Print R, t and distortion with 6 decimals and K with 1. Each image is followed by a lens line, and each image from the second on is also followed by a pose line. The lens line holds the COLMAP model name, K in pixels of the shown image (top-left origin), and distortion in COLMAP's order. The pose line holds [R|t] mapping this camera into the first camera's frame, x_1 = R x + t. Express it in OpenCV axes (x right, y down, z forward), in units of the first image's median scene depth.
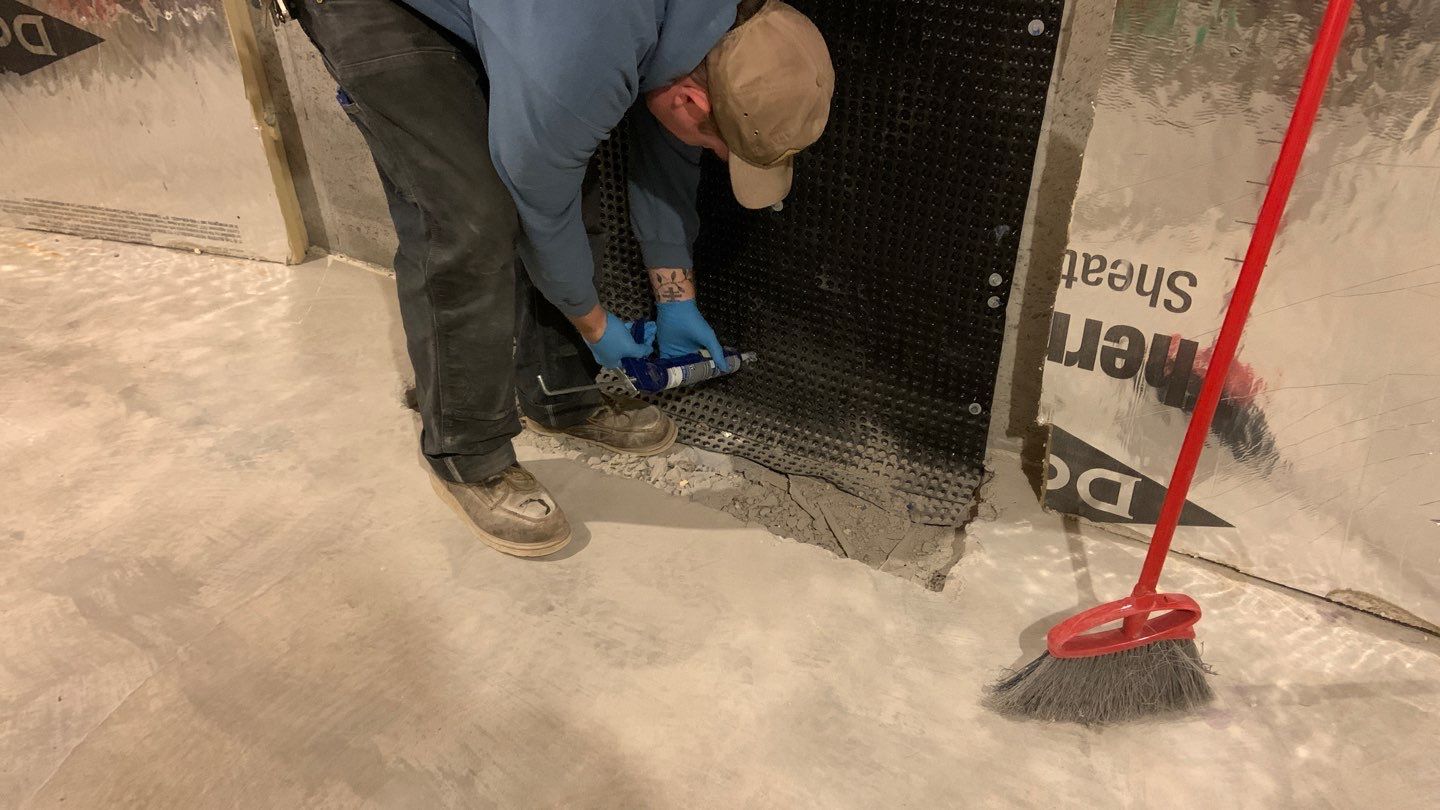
lens RADIAL K [[1098.5, 0, 696.6], [0, 1098.5, 376.9], [0, 0, 1]] dist [0.098366, -0.100038]
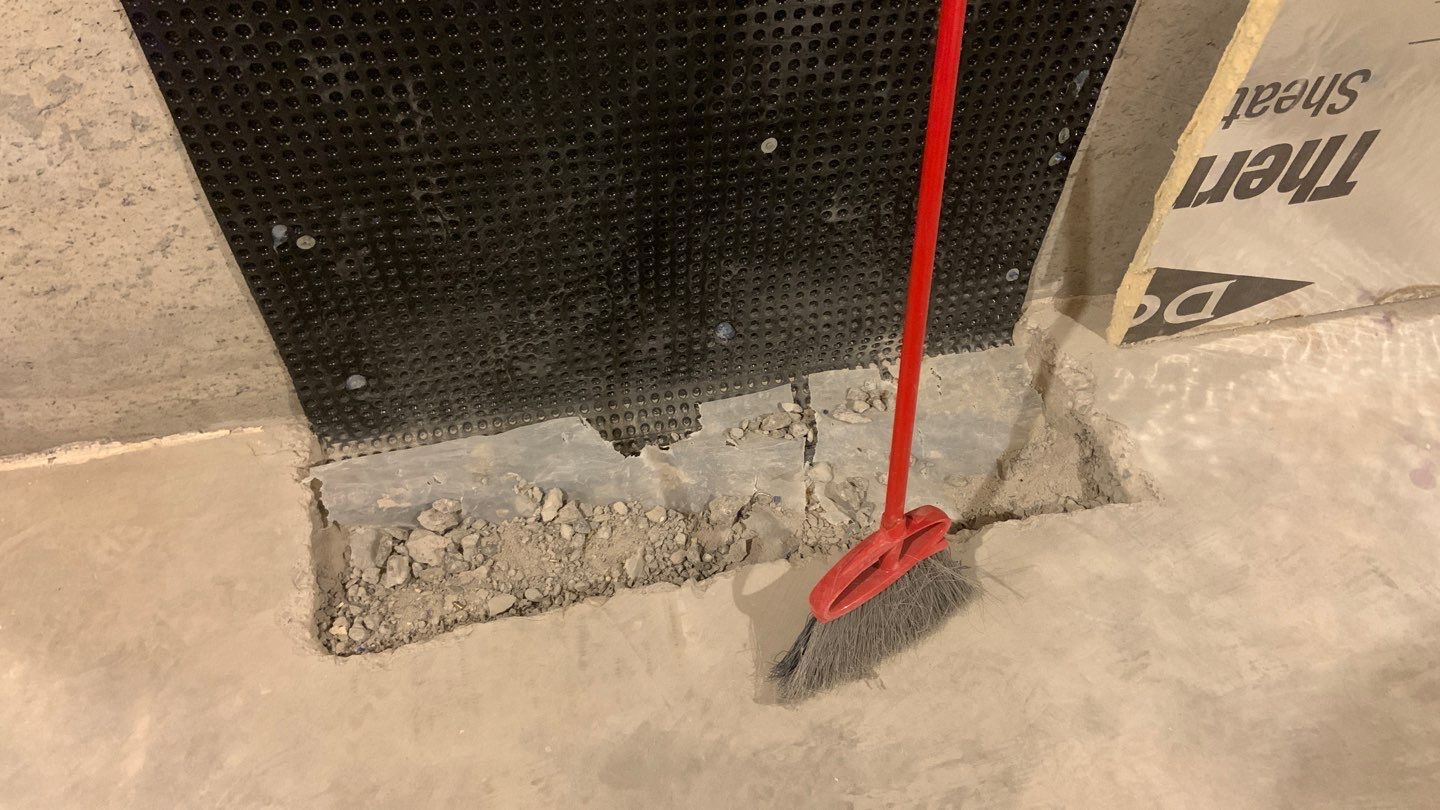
lens RADIAL K [[1098.5, 0, 713.5], [0, 1098.5, 404.9], [0, 0, 1]] dist [0.098366, -0.100038]
pose [[0.750849, -0.507887, 0.422228, -0.393803], [0.353451, 0.849023, 0.392725, -0.358462], [-0.557941, -0.145640, 0.817001, 0.495813]]
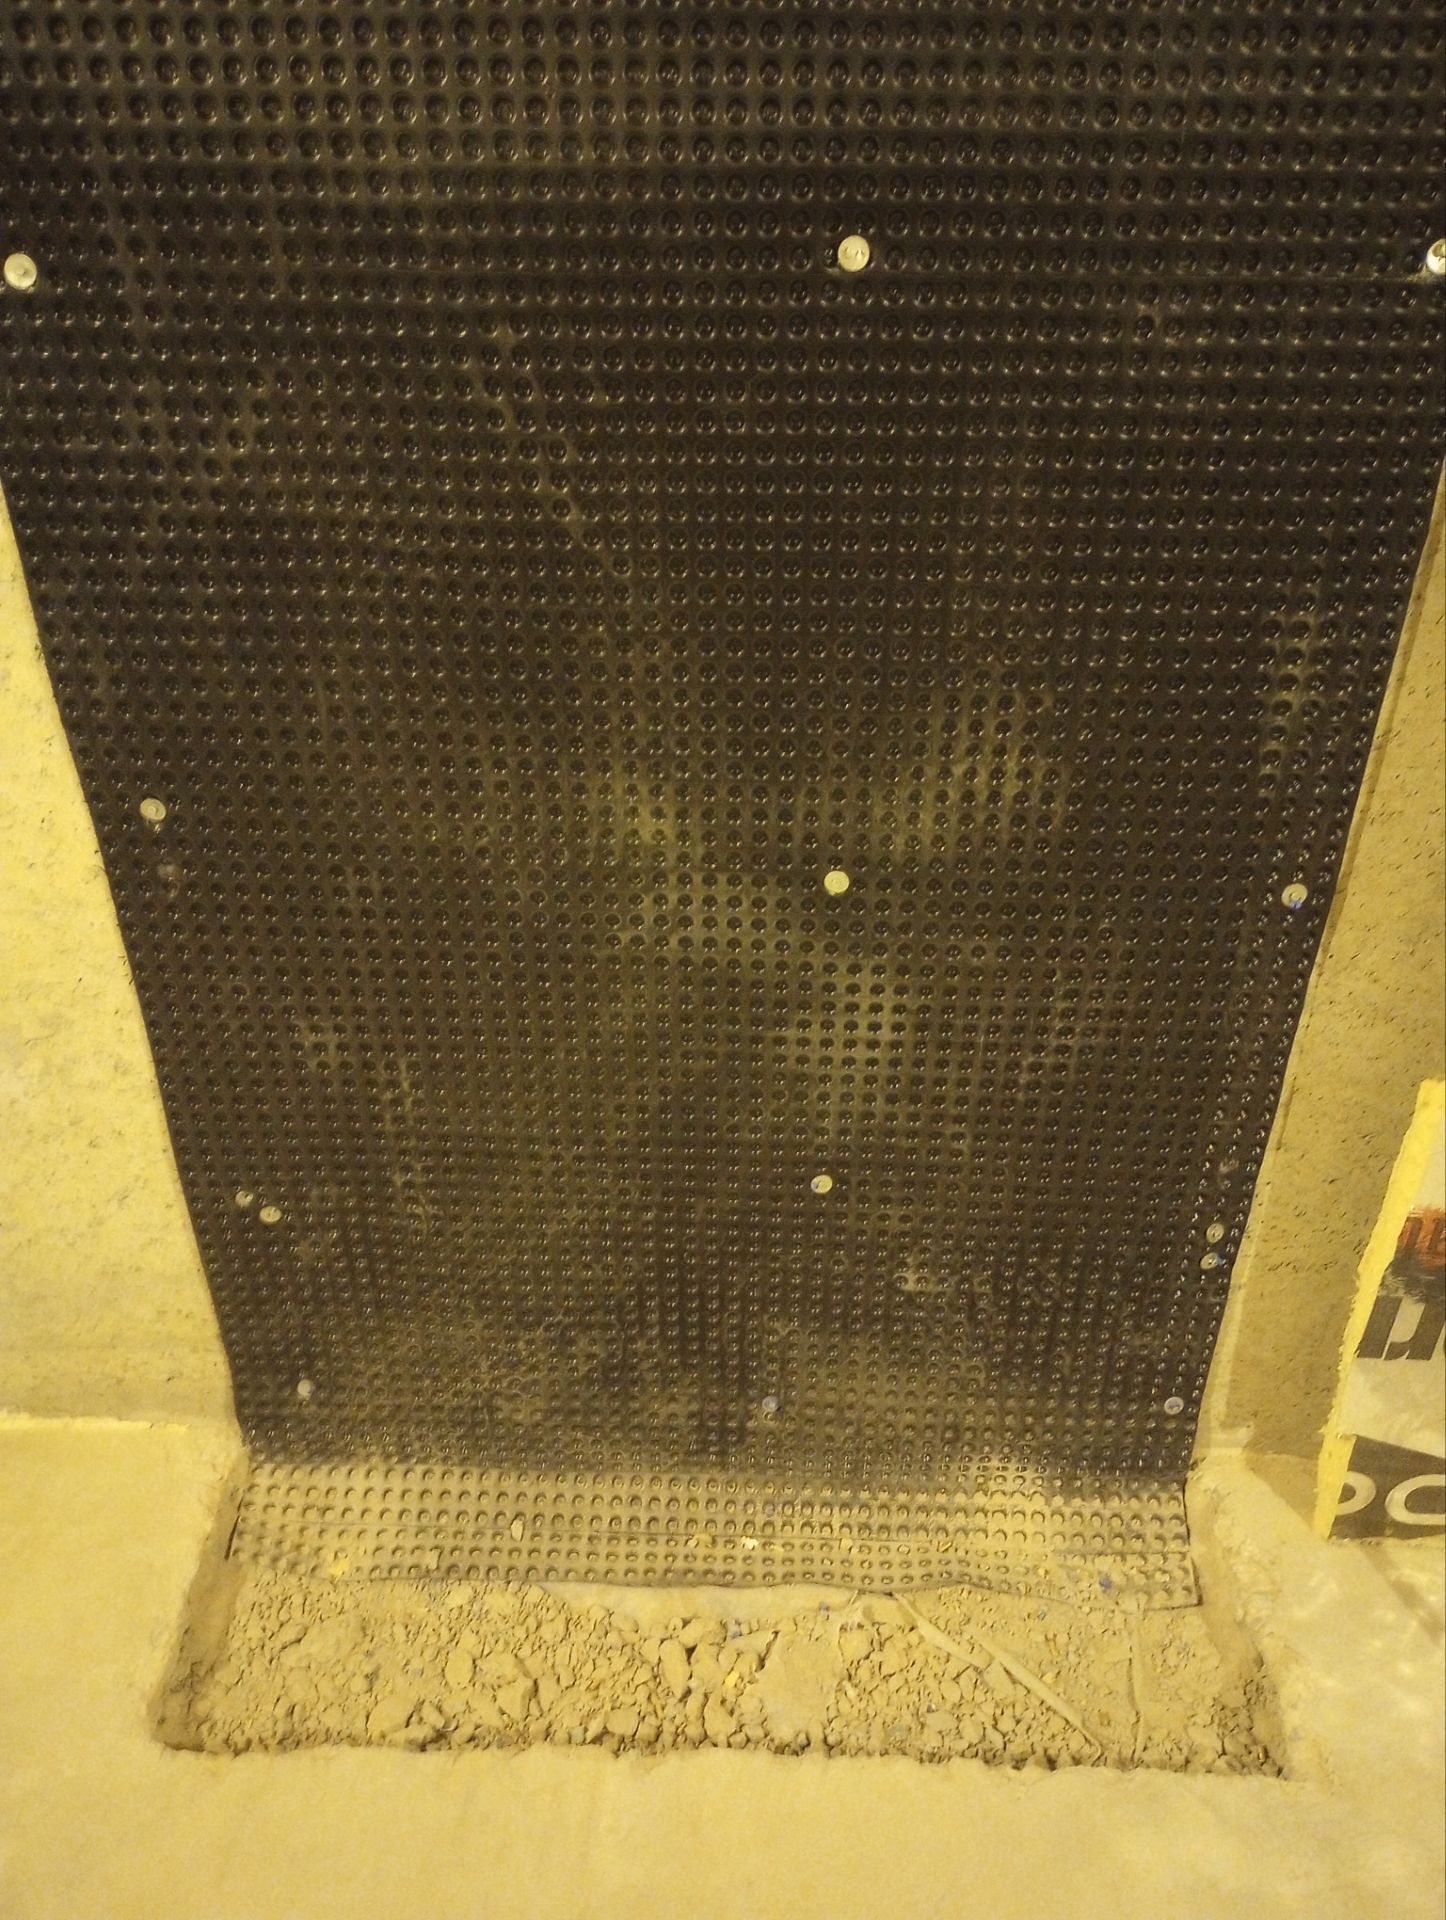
lens RADIAL K [[1598.1, 0, 730.8], [0, 1598.1, 962.6], [0, 0, 1]] dist [0.074041, -0.094557]
pose [[0.892714, -0.241890, 0.380200, -0.303209], [0.247986, 0.968177, 0.033696, -0.361877], [-0.376251, 0.064204, 0.924290, 0.283983]]
